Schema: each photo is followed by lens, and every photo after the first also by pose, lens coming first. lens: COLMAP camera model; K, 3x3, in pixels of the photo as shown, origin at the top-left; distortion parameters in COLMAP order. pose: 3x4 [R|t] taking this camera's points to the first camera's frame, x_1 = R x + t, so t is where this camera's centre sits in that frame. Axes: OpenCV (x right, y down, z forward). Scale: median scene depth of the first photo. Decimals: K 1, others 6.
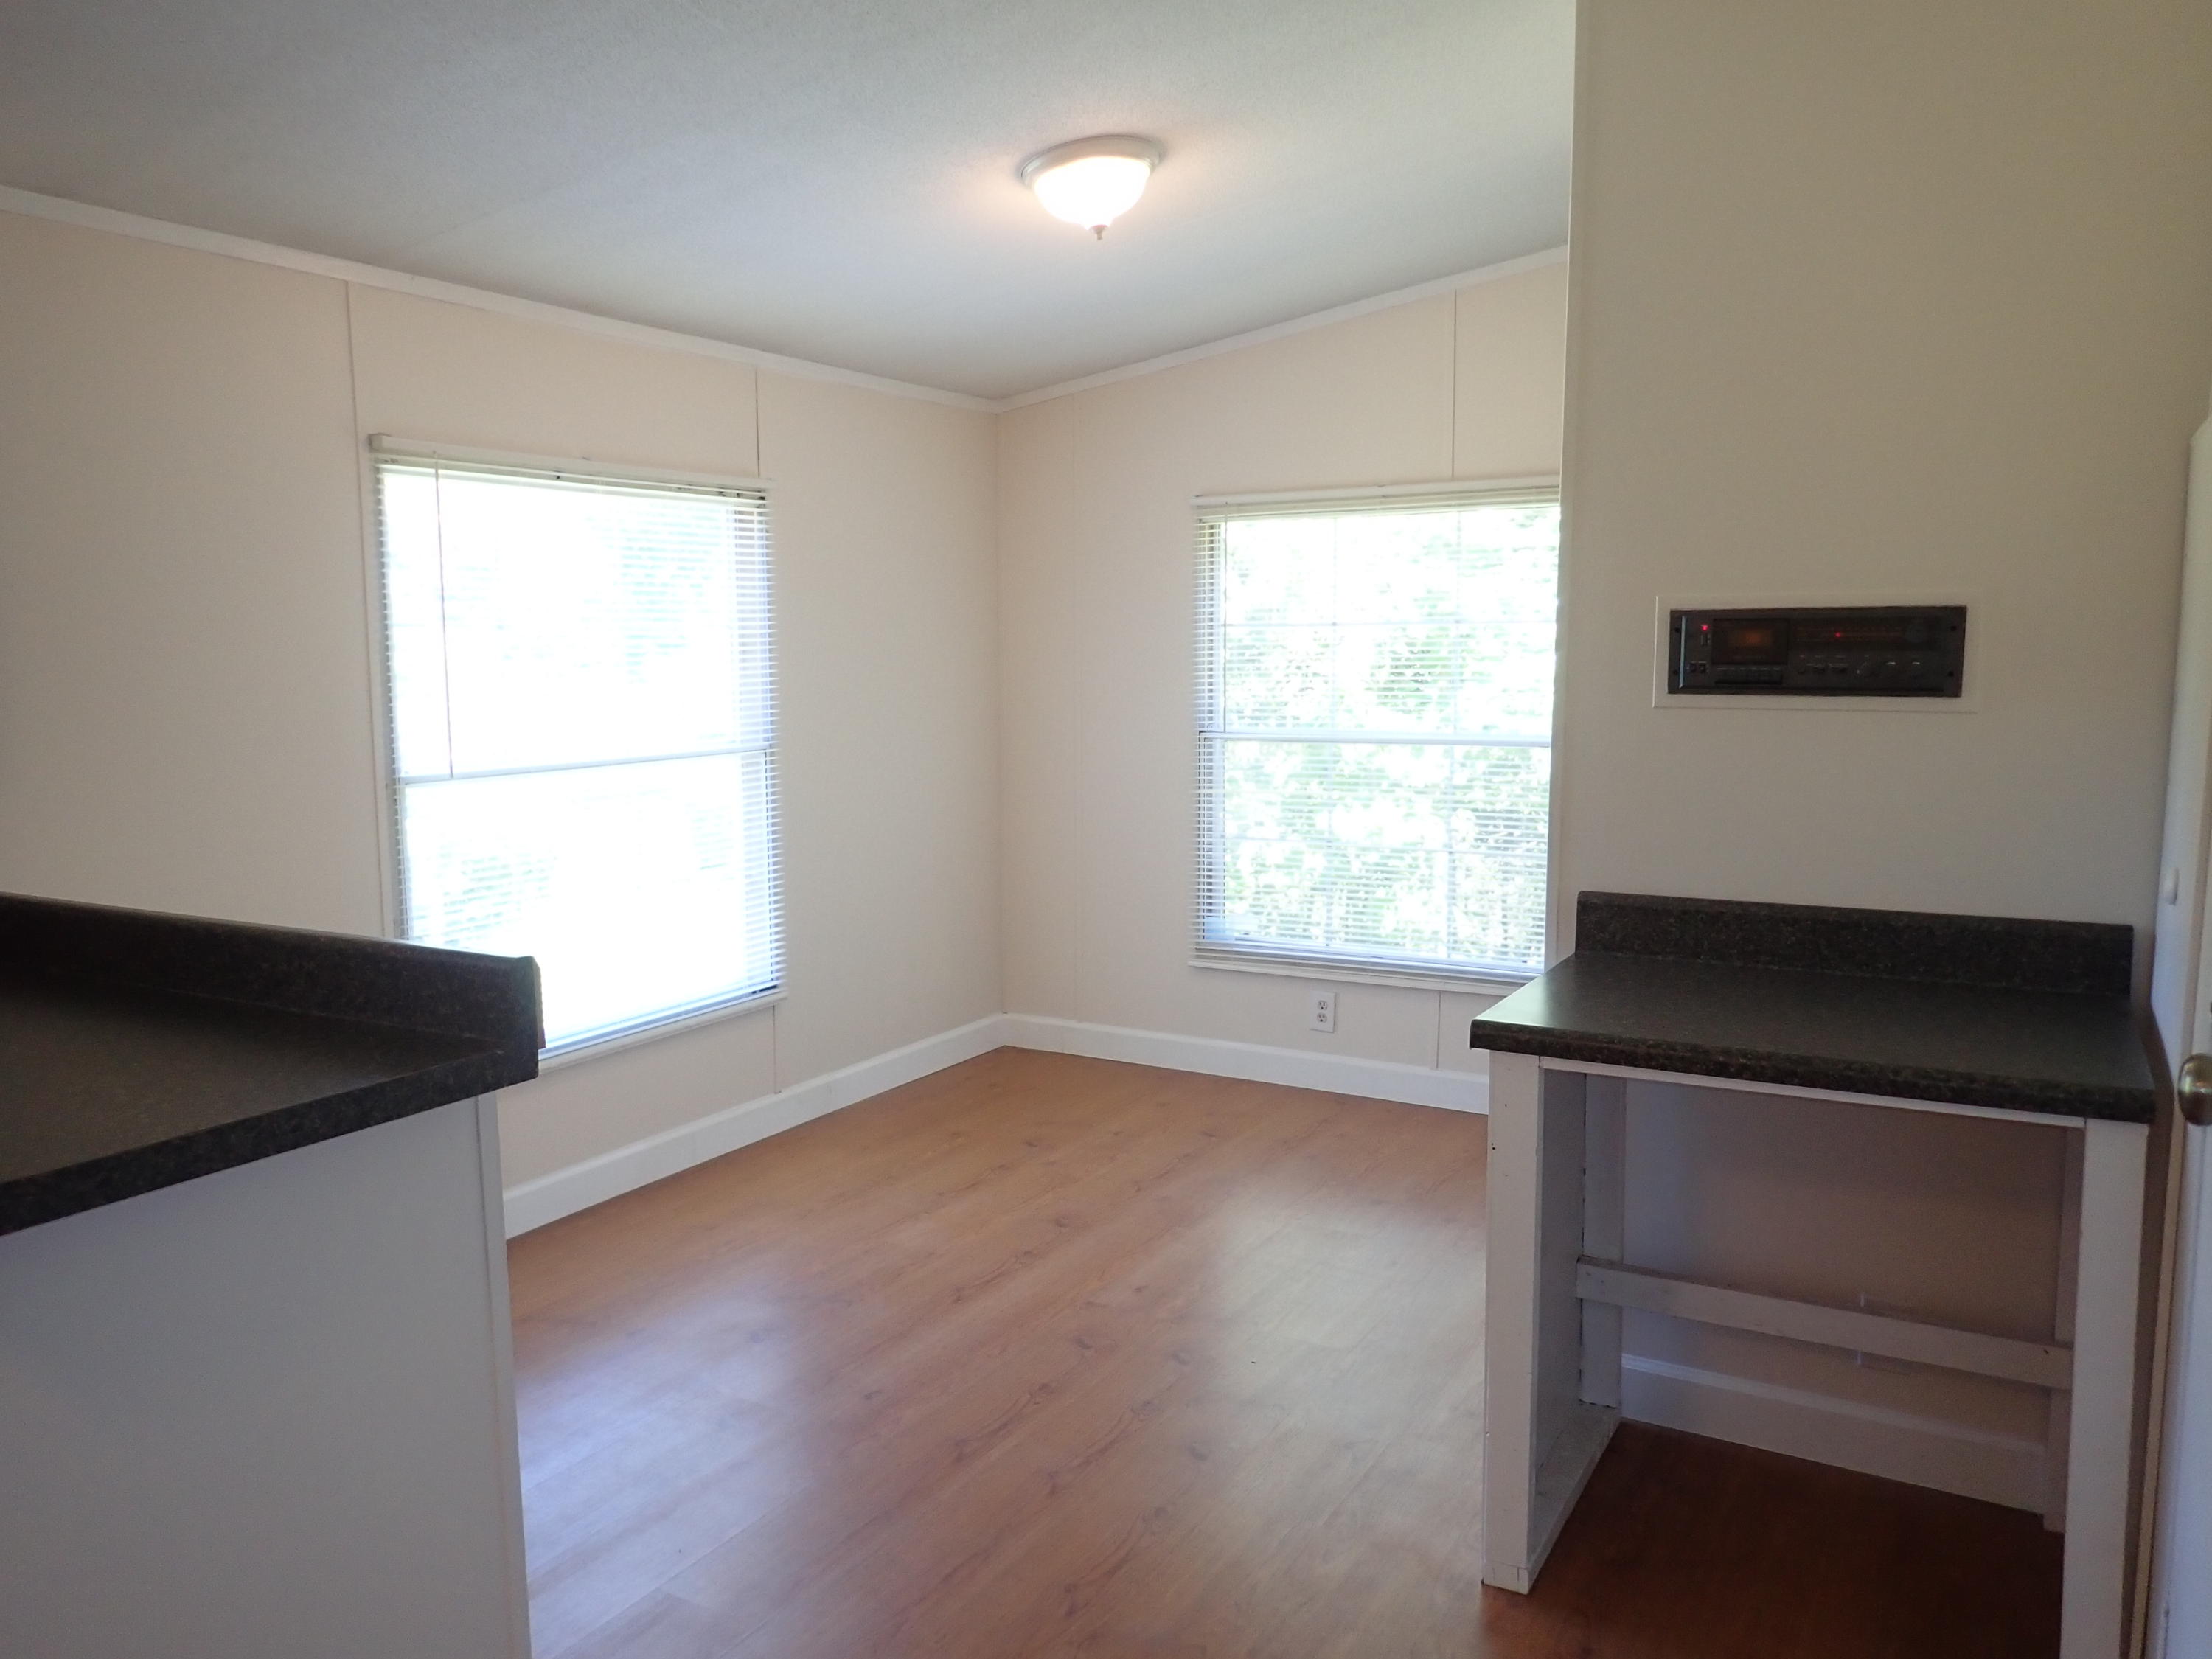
lens RADIAL K [[1642.7, 0, 1100.2], [0, 1642.7, 831.8], [0, 0, 1]] dist [0.014149, -0.014354]
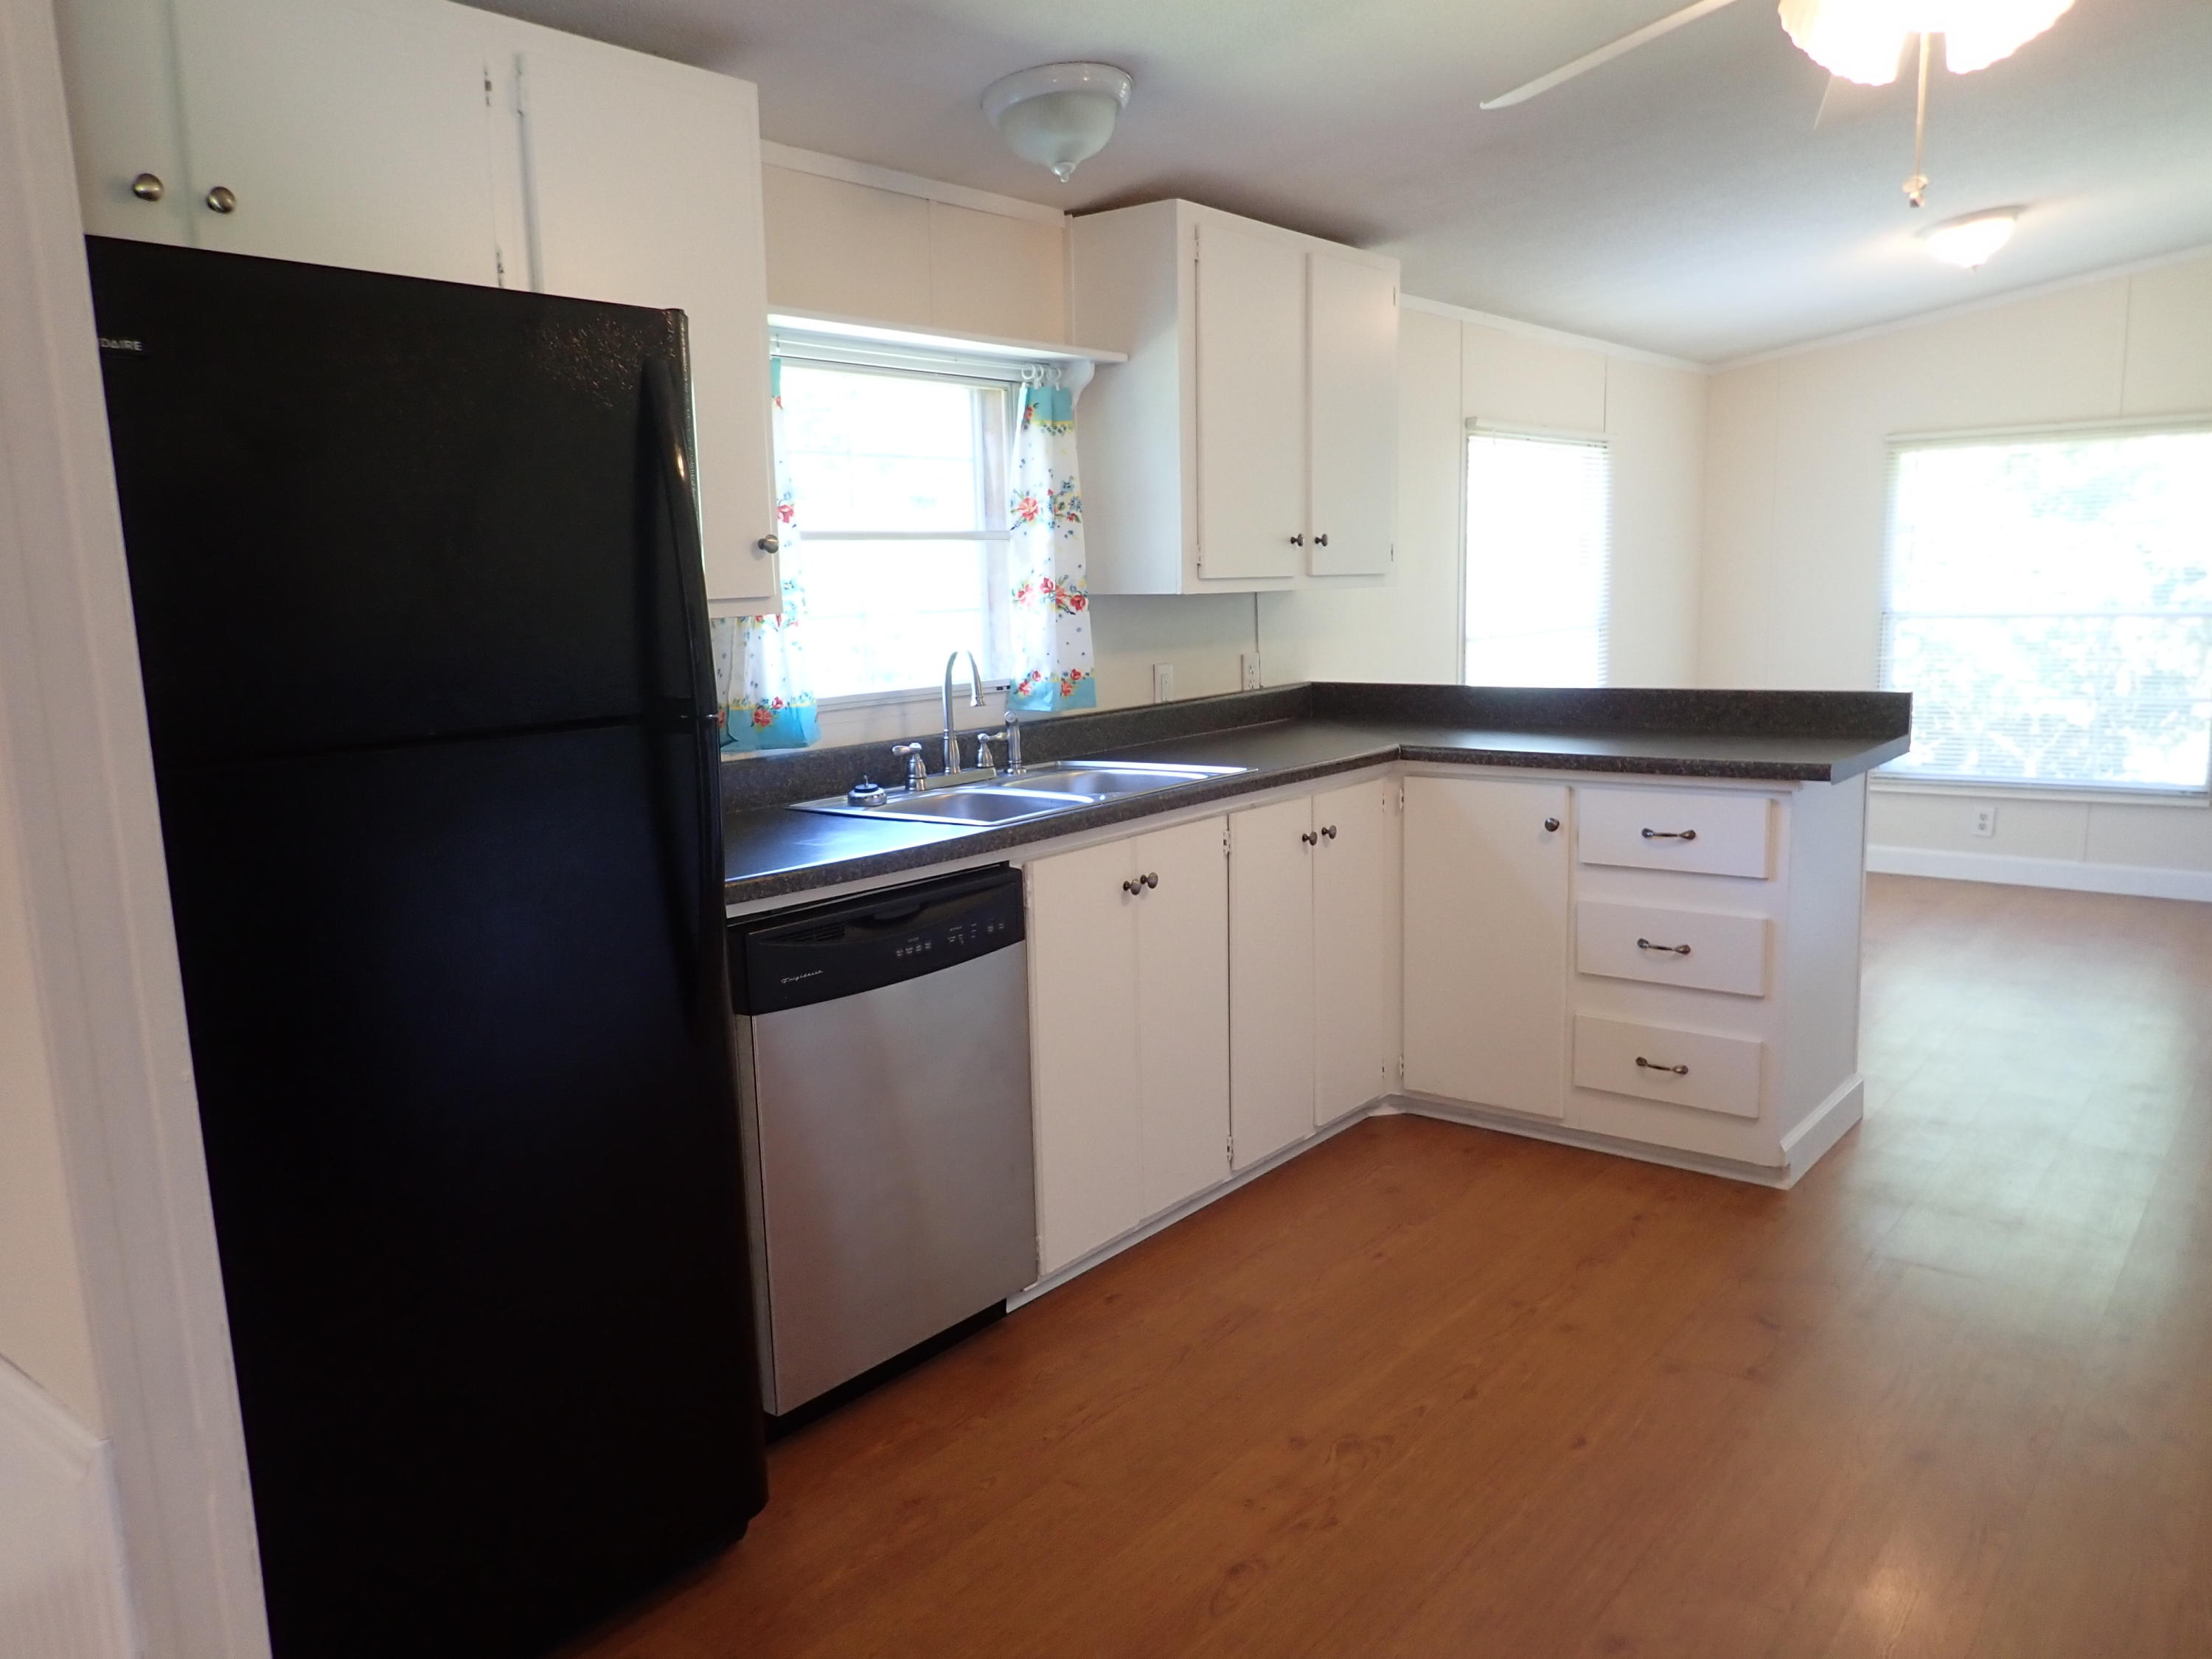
lens RADIAL K [[1642.7, 0, 1114.5], [0, 1642.7, 829.4], [0, 0, 1]] dist [0.014149, -0.014354]
pose [[0.990676, 0.002516, -0.136215, -0.399905], [0.003130, 0.999145, 0.041219, 0.061211], [0.136202, -0.041261, 0.989821, -0.438604]]
